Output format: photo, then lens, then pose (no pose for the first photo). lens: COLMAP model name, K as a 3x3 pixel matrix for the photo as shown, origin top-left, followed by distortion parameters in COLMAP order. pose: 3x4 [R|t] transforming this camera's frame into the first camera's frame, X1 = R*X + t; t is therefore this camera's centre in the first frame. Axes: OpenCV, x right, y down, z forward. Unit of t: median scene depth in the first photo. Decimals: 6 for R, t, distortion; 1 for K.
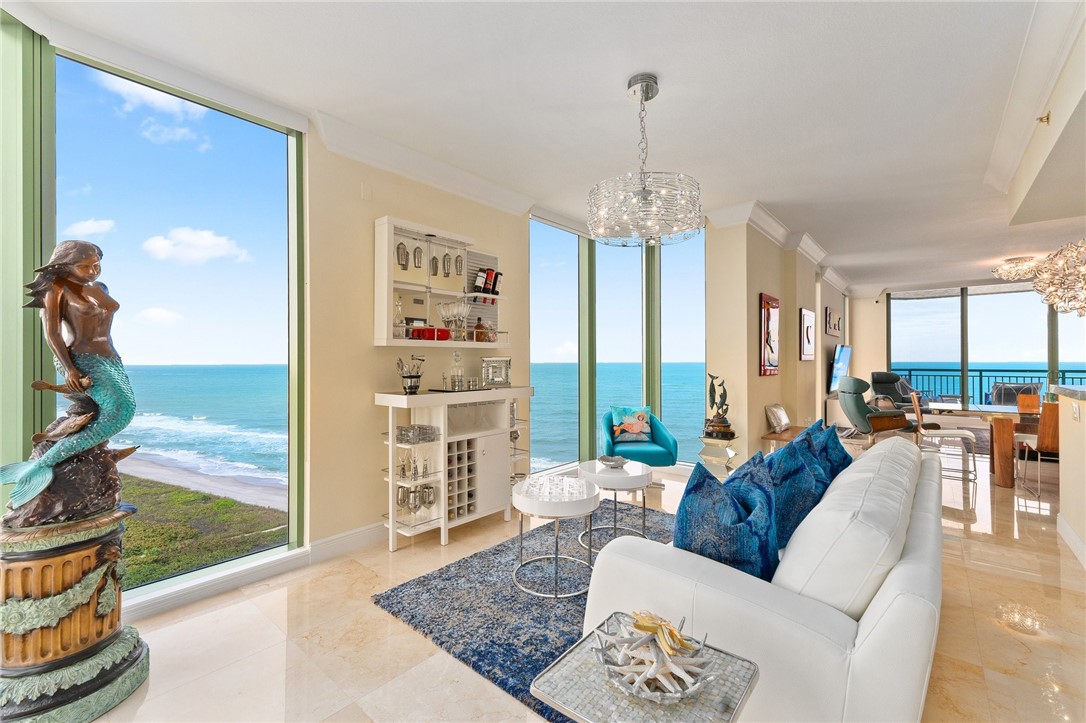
lens RADIAL K [[453.9, 0, 538.9], [0, 453.9, 358.9], [0, 0, 1]] dist [-0.002361, 0.000892]
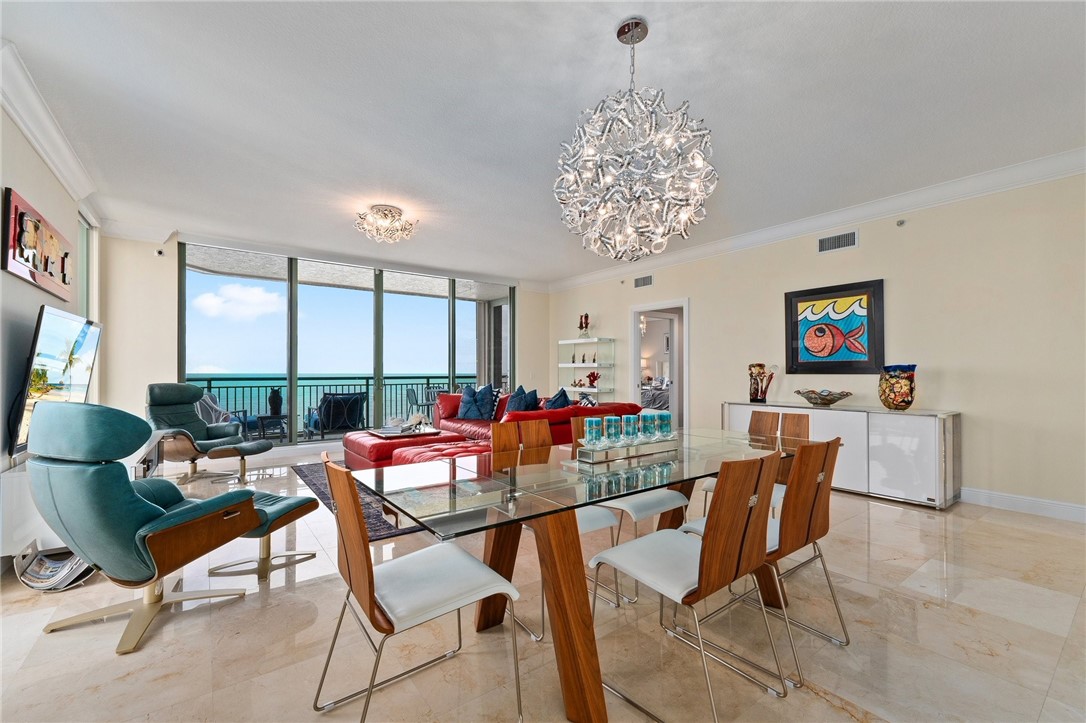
lens RADIAL K [[453.9, 0, 542.3], [0, 453.9, 370.3], [0, 0, 1]] dist [-0.002361, 0.000892]
pose [[0.215987, 0.003410, 0.976390, 0.994117], [-0.004596, 0.999986, -0.002476, 0.035391], [-0.976386, -0.003953, 0.215999, 1.372765]]
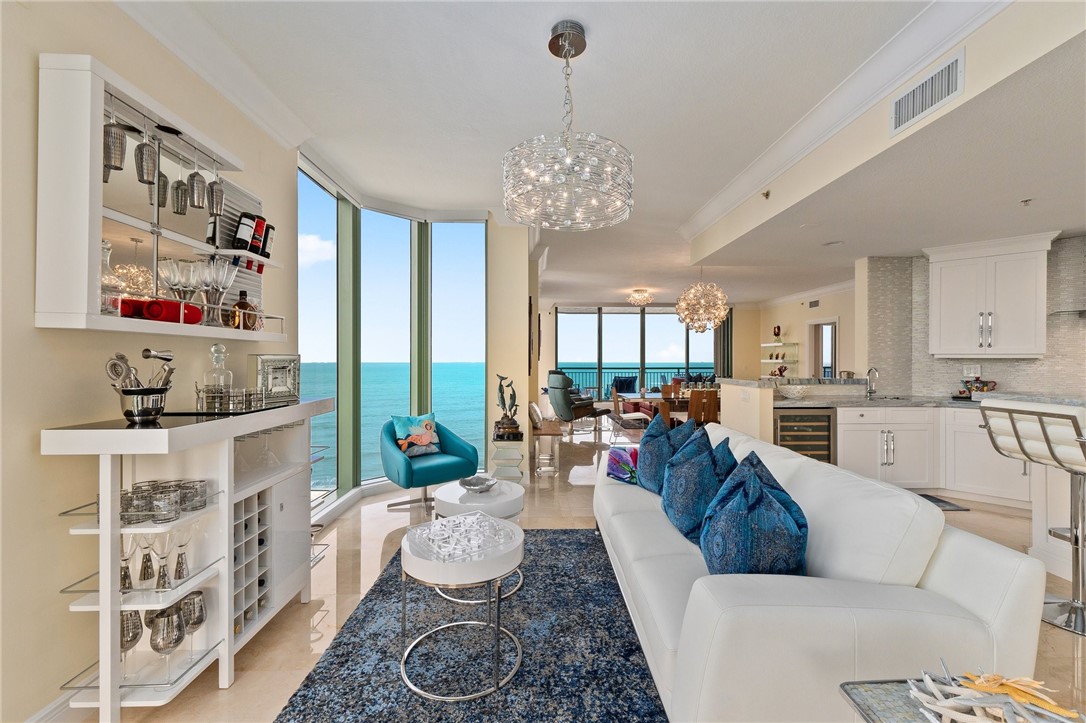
lens RADIAL K [[453.9, 0, 545.7], [0, 453.9, 360.7], [0, 0, 1]] dist [-0.002361, 0.000892]
pose [[0.735020, 0.002805, 0.678040, -0.296160], [-0.005731, 0.999981, 0.002075, 0.001327], [-0.678022, -0.005411, 0.735022, 0.313862]]
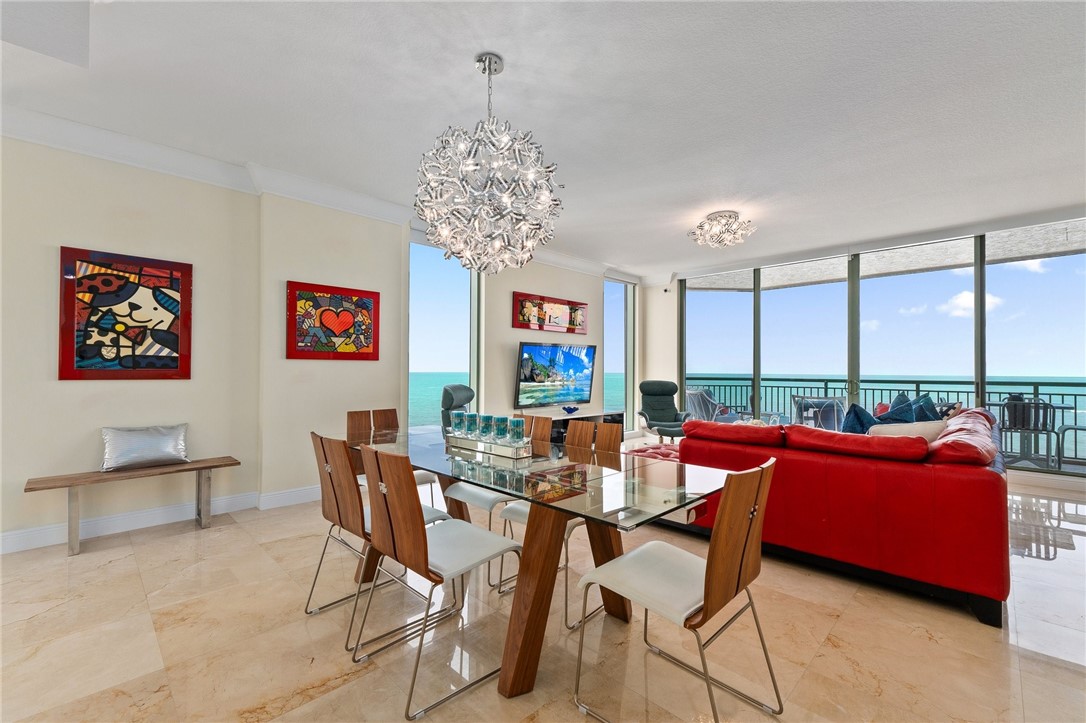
lens RADIAL K [[453.9, 0, 540.8], [0, 453.9, 363.5], [0, 0, 1]] dist [-0.002361, 0.000892]
pose [[0.997198, 0.004323, -0.074683, 1.847718], [-0.005353, 0.999893, -0.013589, 0.030890], [0.074616, 0.013950, 0.997115, 0.635500]]
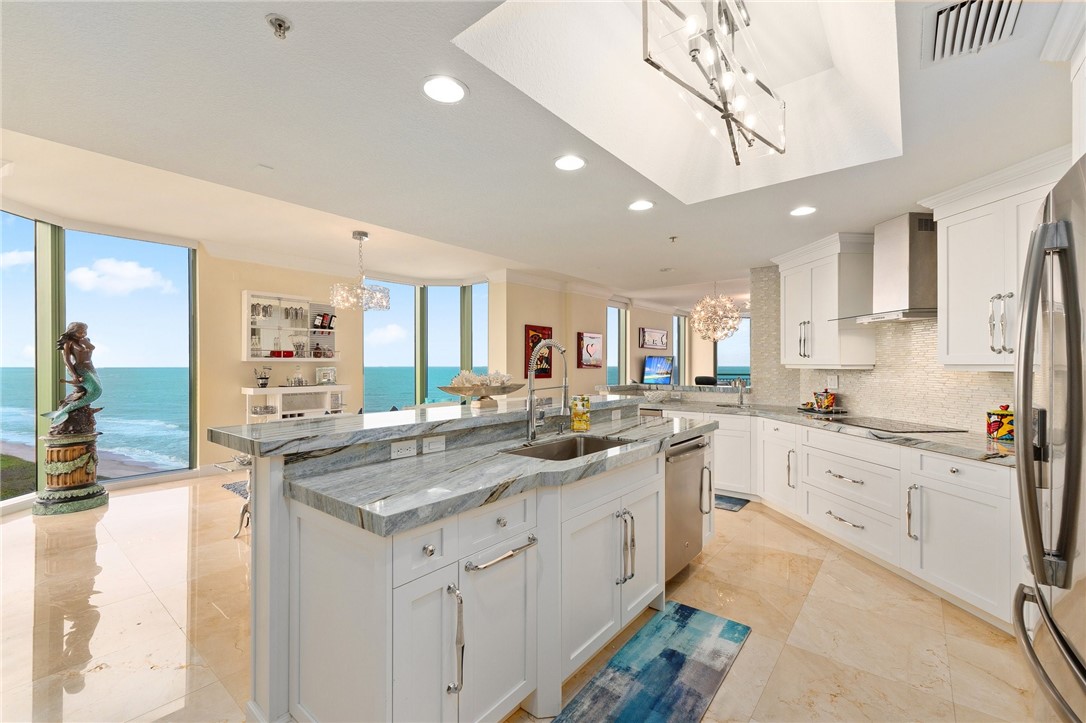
lens RADIAL K [[453.9, 0, 546.7], [0, 453.9, 366.5], [0, 0, 1]] dist [-0.002361, 0.000892]
pose [[0.999328, 0.002898, 0.036541, 0.780914], [-0.003178, 0.999966, 0.007606, -0.025431], [-0.036518, -0.007717, 0.999303, -0.842694]]
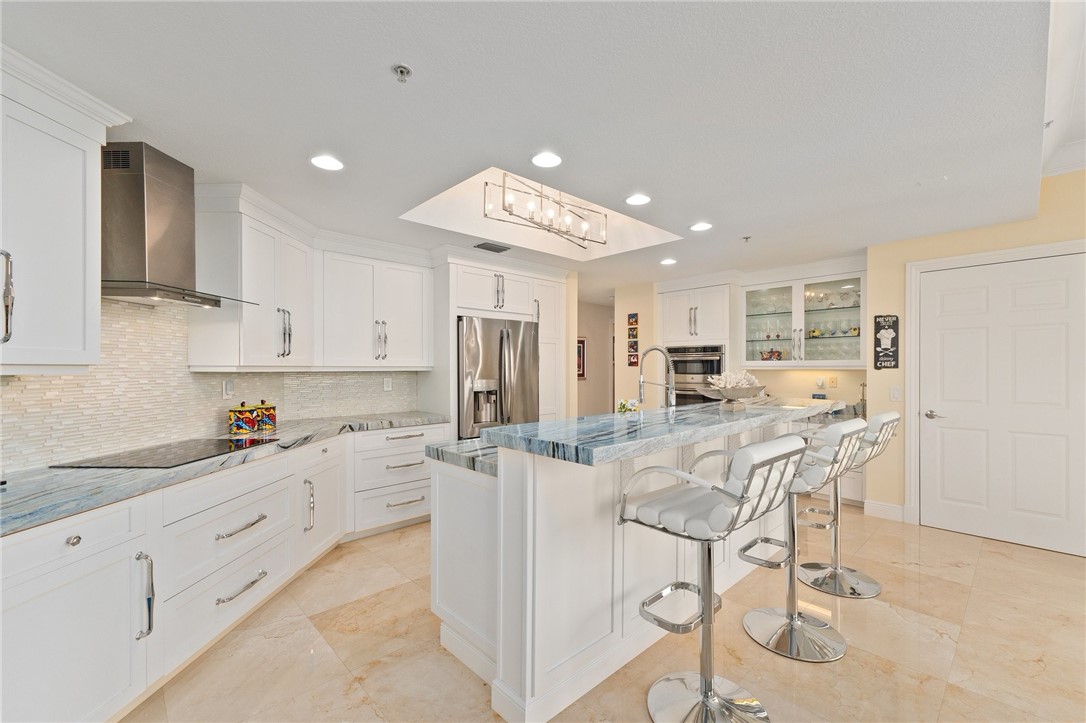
lens RADIAL K [[453.9, 0, 549.4], [0, 453.9, 369.1], [0, 0, 1]] dist [-0.002361, 0.000892]
pose [[-0.995710, 0.006111, 0.092330, 0.939589], [0.006112, 0.999981, -0.000275, -0.014297], [-0.092330, 0.000291, -0.995728, 0.830929]]
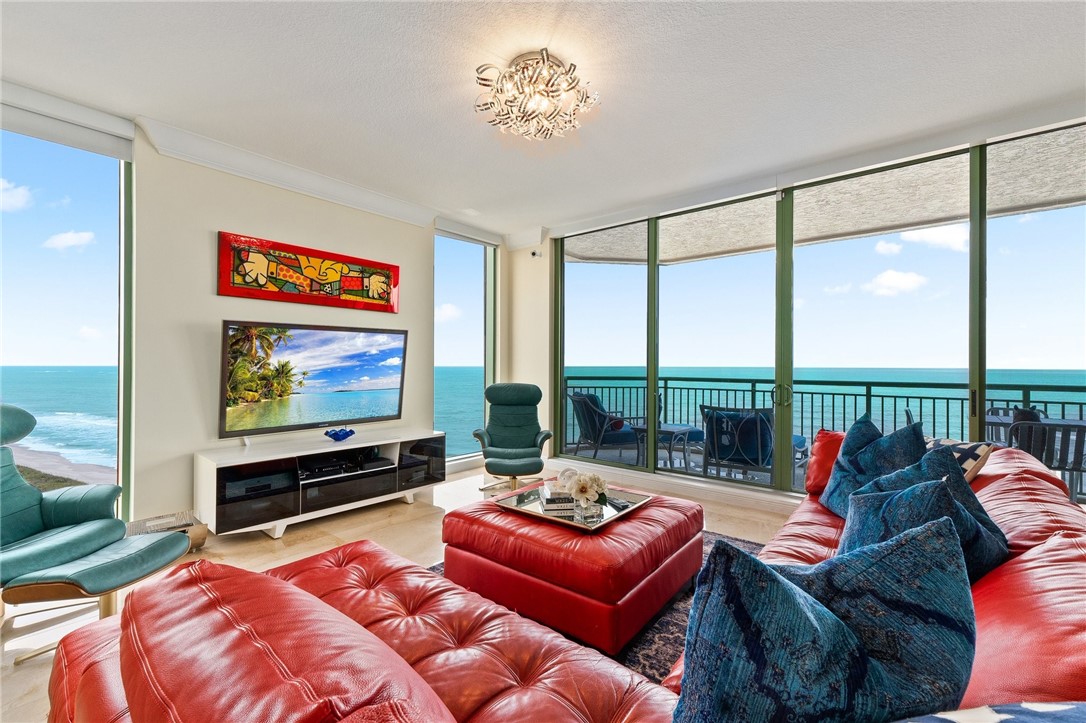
lens RADIAL K [[453.9, 0, 547.9], [0, 453.9, 365.4], [0, 0, 1]] dist [-0.002361, 0.000892]
pose [[0.999578, 0.001531, 0.029011, 2.341393], [-0.001427, 0.999992, -0.003601, 0.026175], [-0.029016, 0.003558, 0.999573, 1.415664]]
